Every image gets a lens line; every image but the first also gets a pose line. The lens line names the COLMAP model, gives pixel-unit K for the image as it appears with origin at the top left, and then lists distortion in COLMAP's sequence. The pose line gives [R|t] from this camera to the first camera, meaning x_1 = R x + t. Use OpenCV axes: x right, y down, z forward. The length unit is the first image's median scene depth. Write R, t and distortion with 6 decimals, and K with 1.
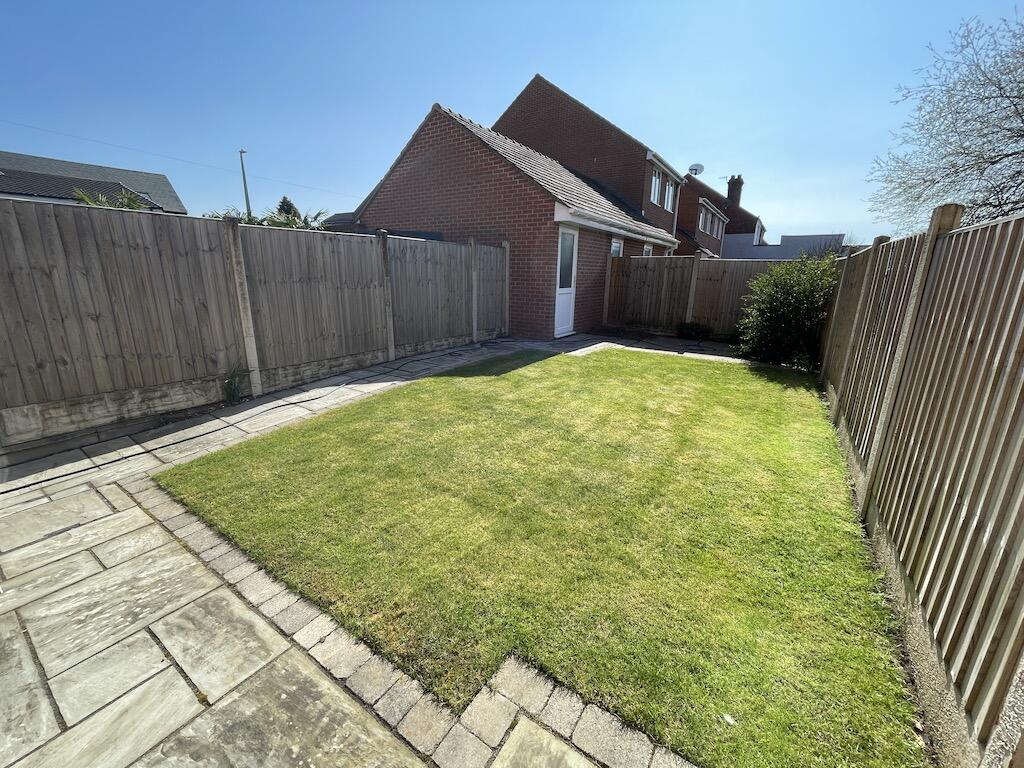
lens RADIAL K [[413.6, 0, 512.4], [0, 413.6, 383.8], [0, 0, 1]] dist [-0.004549, 0.000553]
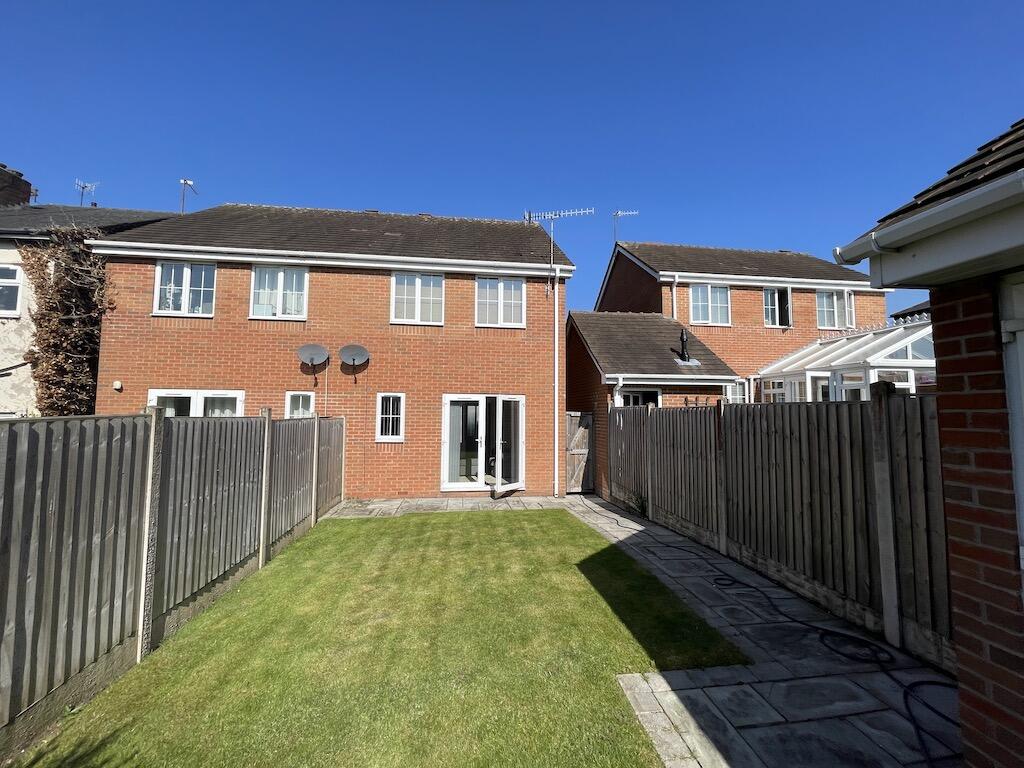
lens RADIAL K [[413.6, 0, 515.9], [0, 413.6, 385.4], [0, 0, 1]] dist [-0.004549, 0.000553]
pose [[-0.755747, -0.056444, -0.652427, 0.667726], [-0.178961, 0.976156, 0.122849, -0.486954], [0.629937, 0.209602, -0.747828, 1.559626]]
